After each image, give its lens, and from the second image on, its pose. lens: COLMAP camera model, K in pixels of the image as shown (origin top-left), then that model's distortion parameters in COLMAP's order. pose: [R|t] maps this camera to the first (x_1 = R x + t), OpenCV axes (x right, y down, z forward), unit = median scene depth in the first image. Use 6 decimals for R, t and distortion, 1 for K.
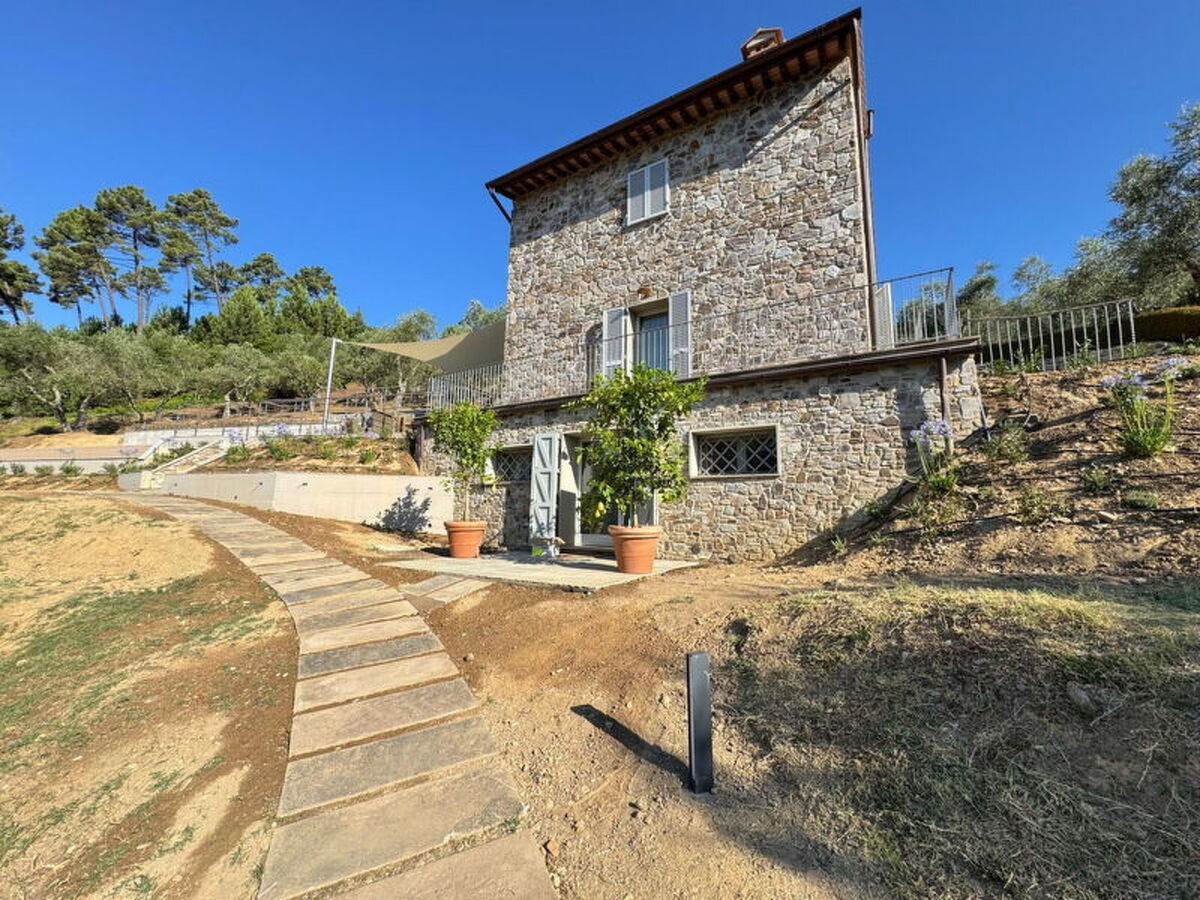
lens RADIAL K [[477.5, 0, 600.0], [0, 477.5, 450.0], [0, 0, 1]] dist [-0.001505, -0.000148]
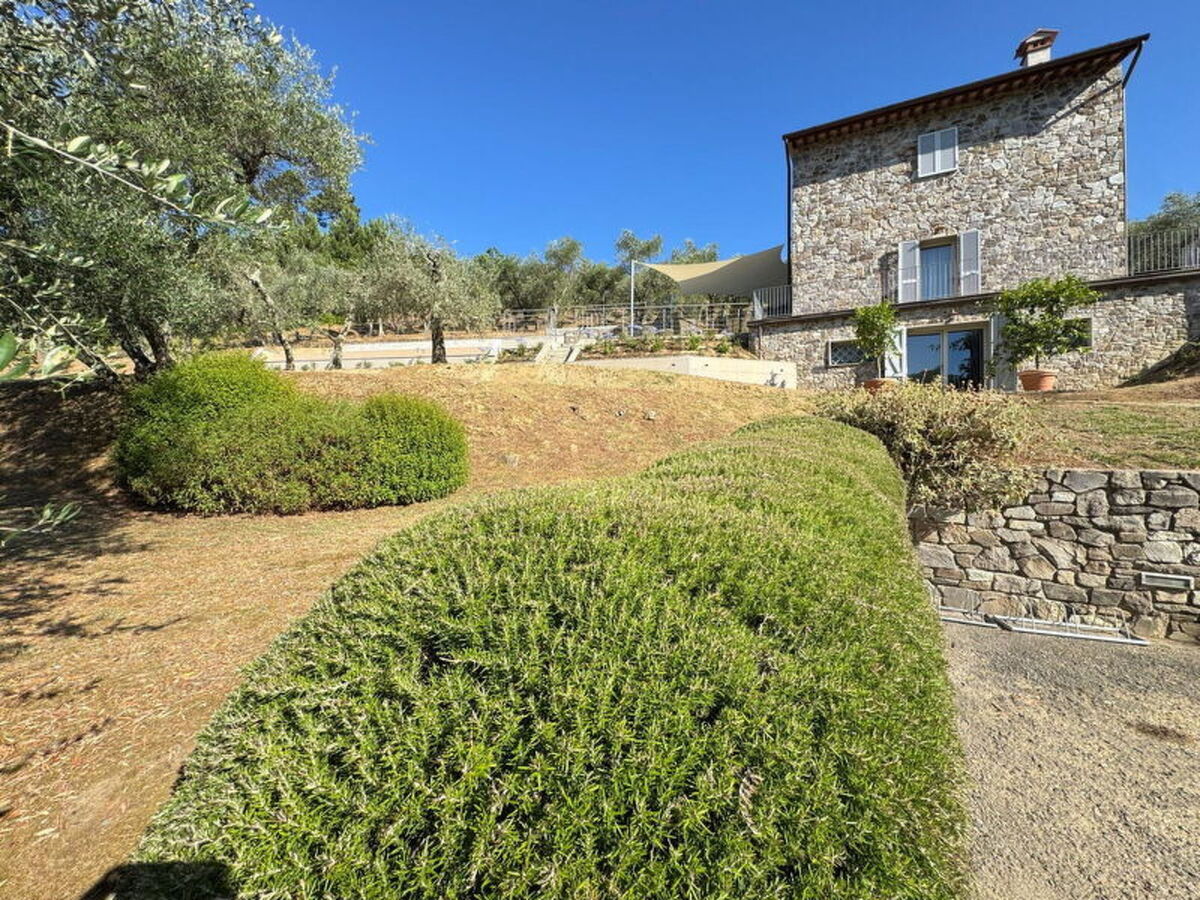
lens RADIAL K [[477.5, 0, 600.0], [0, 477.5, 450.0], [0, 0, 1]] dist [-0.001505, -0.000148]
pose [[0.997227, -0.008764, 0.073901, -1.060418], [-0.000870, 0.991601, 0.129334, 0.139510], [-0.074414, -0.129039, 0.988844, -0.419564]]
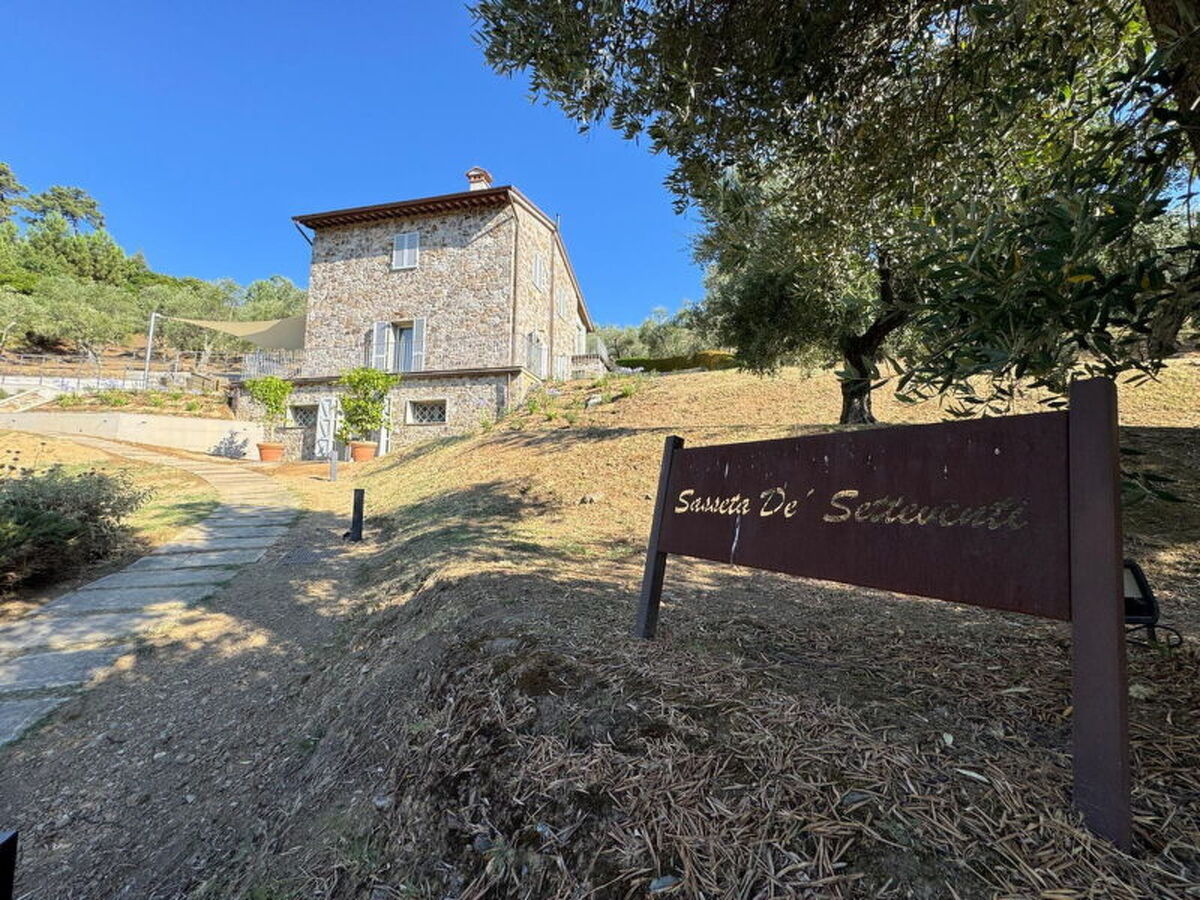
lens RADIAL K [[477.5, 0, 600.0], [0, 477.5, 450.0], [0, 0, 1]] dist [-0.001505, -0.000148]
pose [[0.949692, 0.023405, 0.312310, 0.256450], [-0.038648, 0.998340, 0.042706, 0.039329], [-0.310792, -0.052627, 0.949020, -0.833333]]
